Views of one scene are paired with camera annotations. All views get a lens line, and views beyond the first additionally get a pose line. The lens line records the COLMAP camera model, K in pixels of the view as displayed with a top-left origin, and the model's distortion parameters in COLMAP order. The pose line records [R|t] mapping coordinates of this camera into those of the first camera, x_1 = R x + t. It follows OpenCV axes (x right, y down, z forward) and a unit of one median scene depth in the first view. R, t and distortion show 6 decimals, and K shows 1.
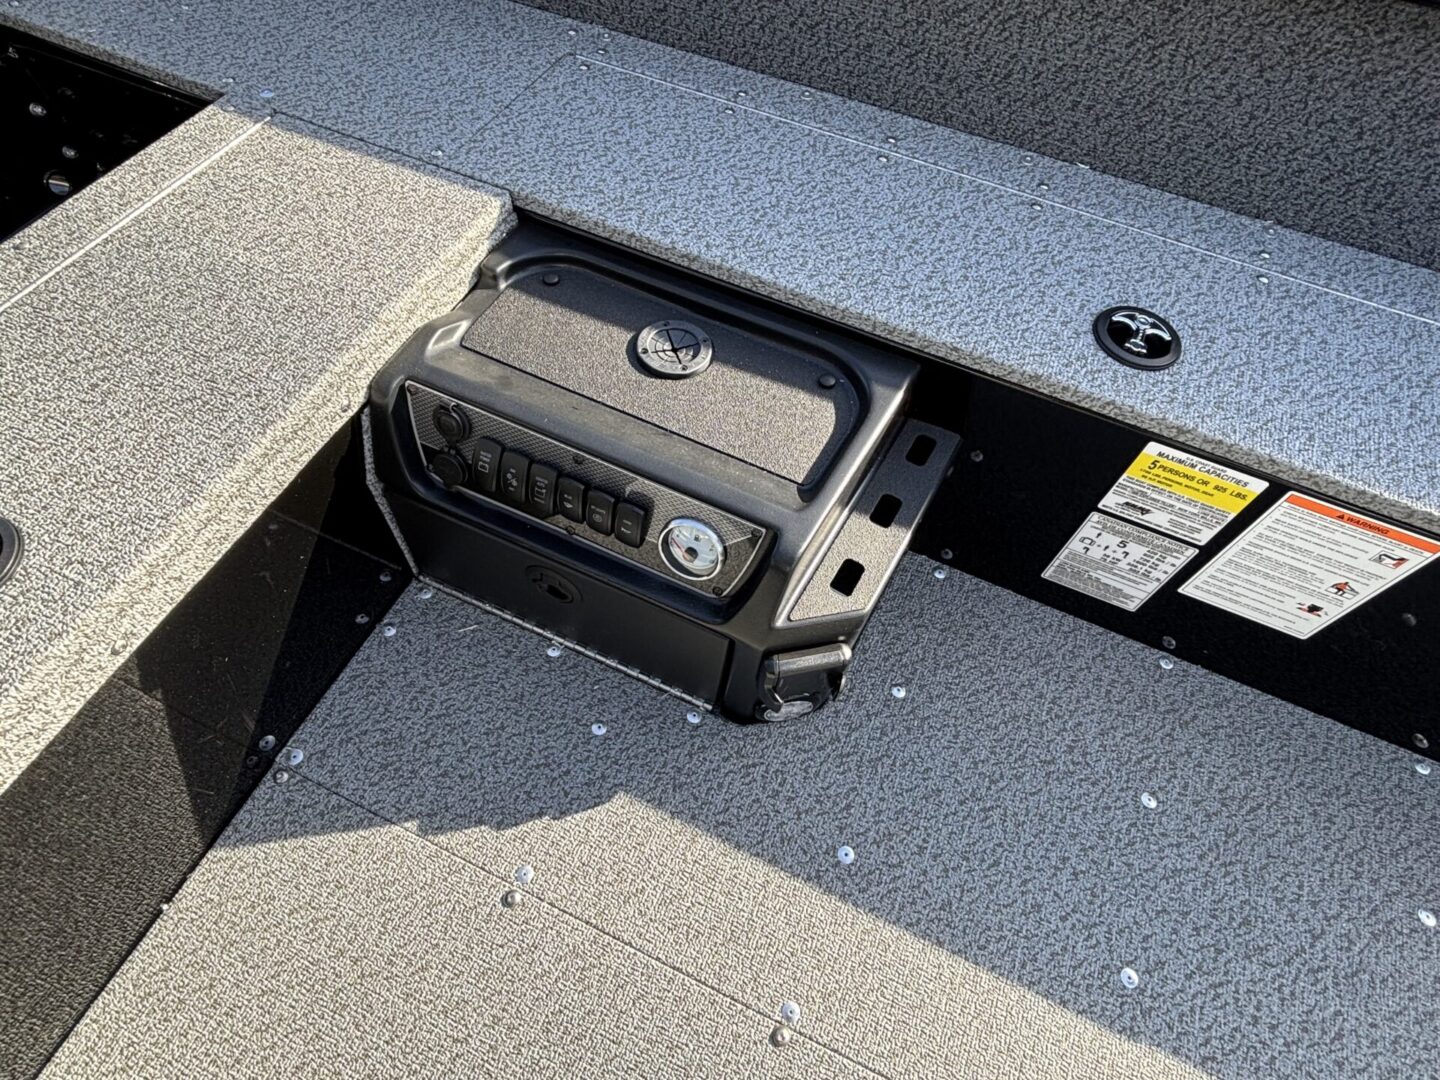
lens RADIAL K [[795.0, 0, 707.2], [0, 795.0, 530.0], [0, 0, 1]] dist [-0.006497, 0.001860]
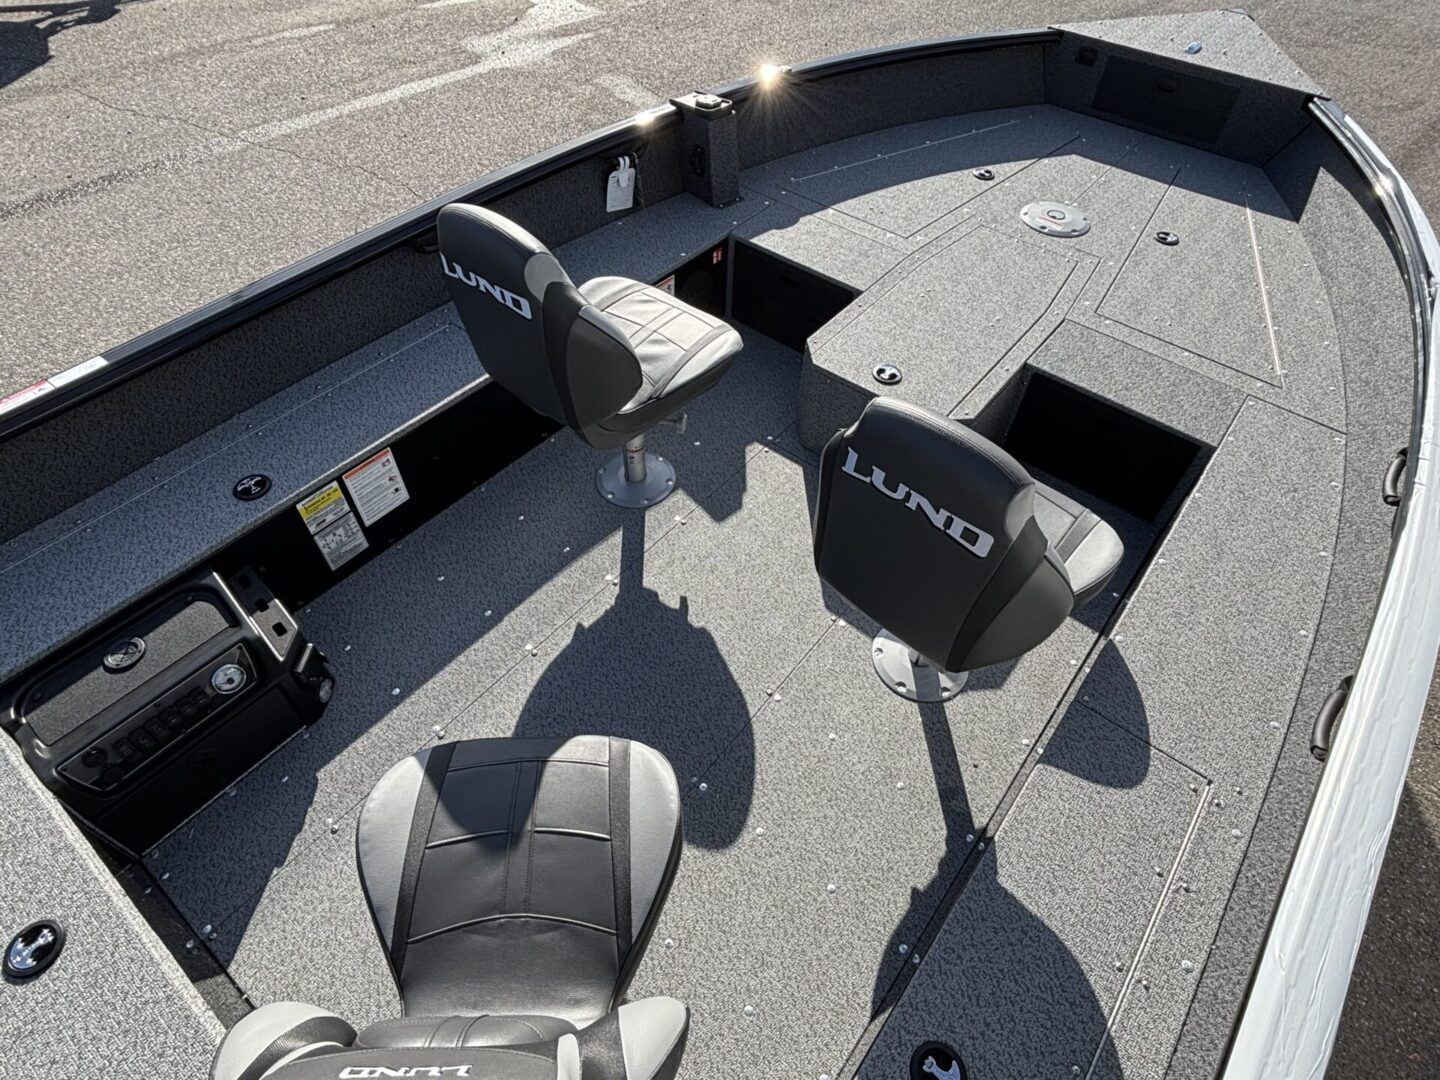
lens RADIAL K [[792.6, 0, 714.4], [0, 792.6, 541.5], [0, 0, 1]] dist [0.004956, -0.014524]
pose [[0.257737, -0.772791, 0.579970, -0.603813], [0.809231, 0.500623, 0.307444, 0.230397], [-0.527936, 0.390090, 0.754396, -1.451304]]
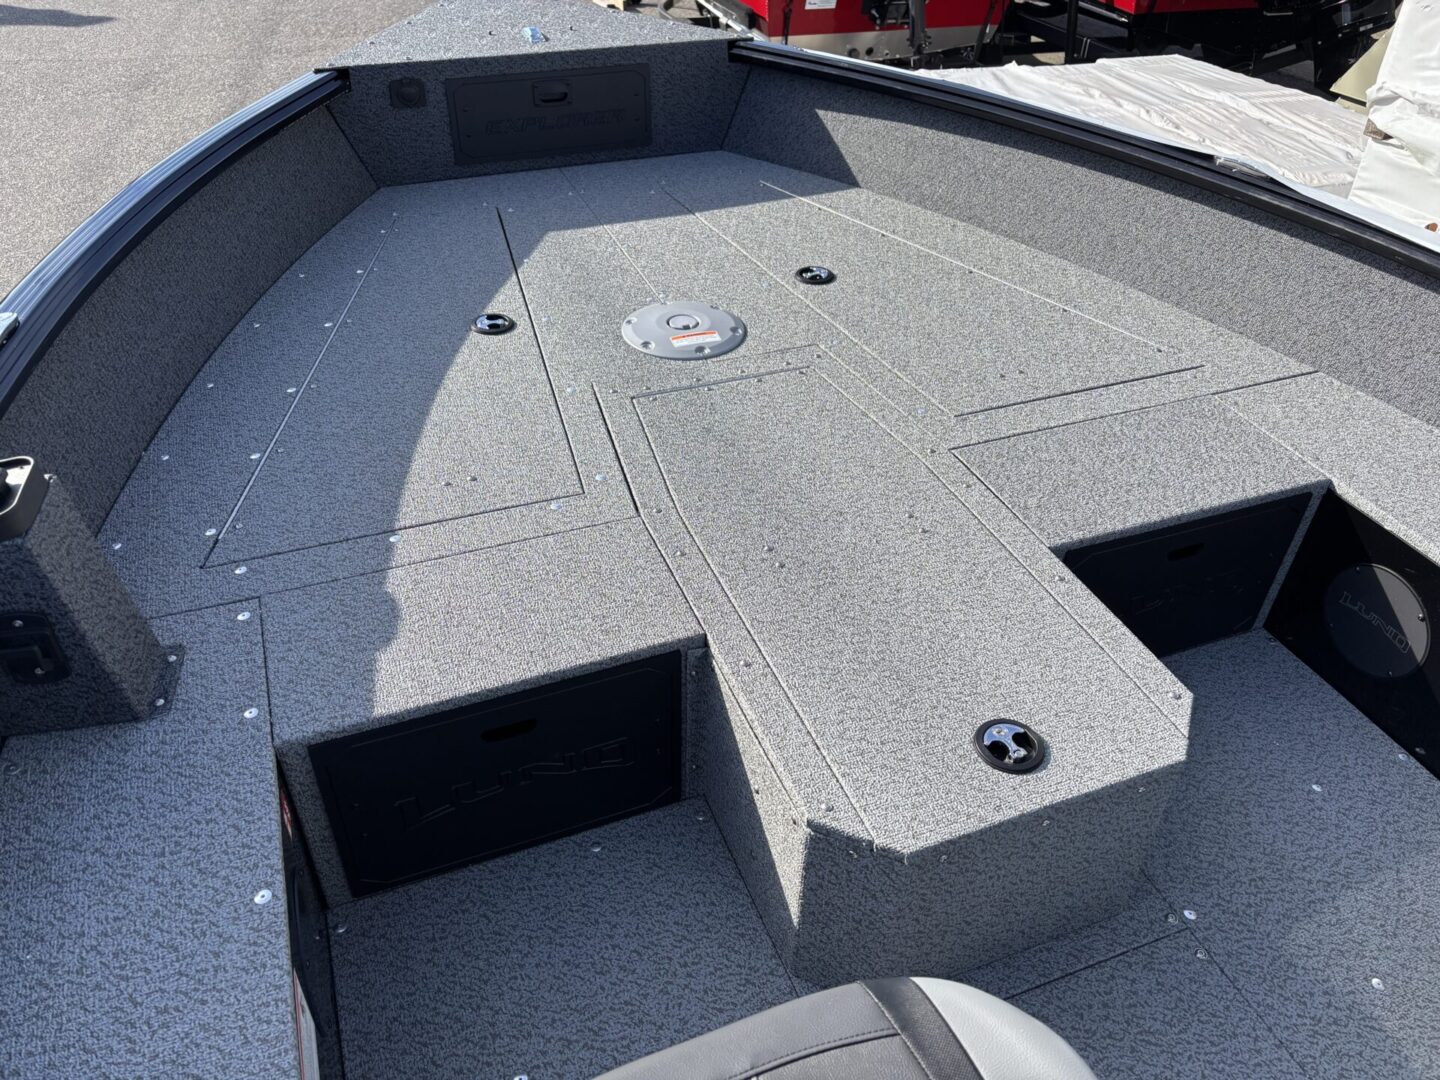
lens RADIAL K [[1070.5, 0, 719.8], [0, 1070.5, 552.1], [0, 0, 1]] dist [0.074763, -0.089006]
pose [[-0.711792, -0.492940, 0.500363, 1.256233], [0.556620, 0.038623, 0.829869, -0.306827], [-0.428401, 0.869206, 0.246889, -0.376059]]
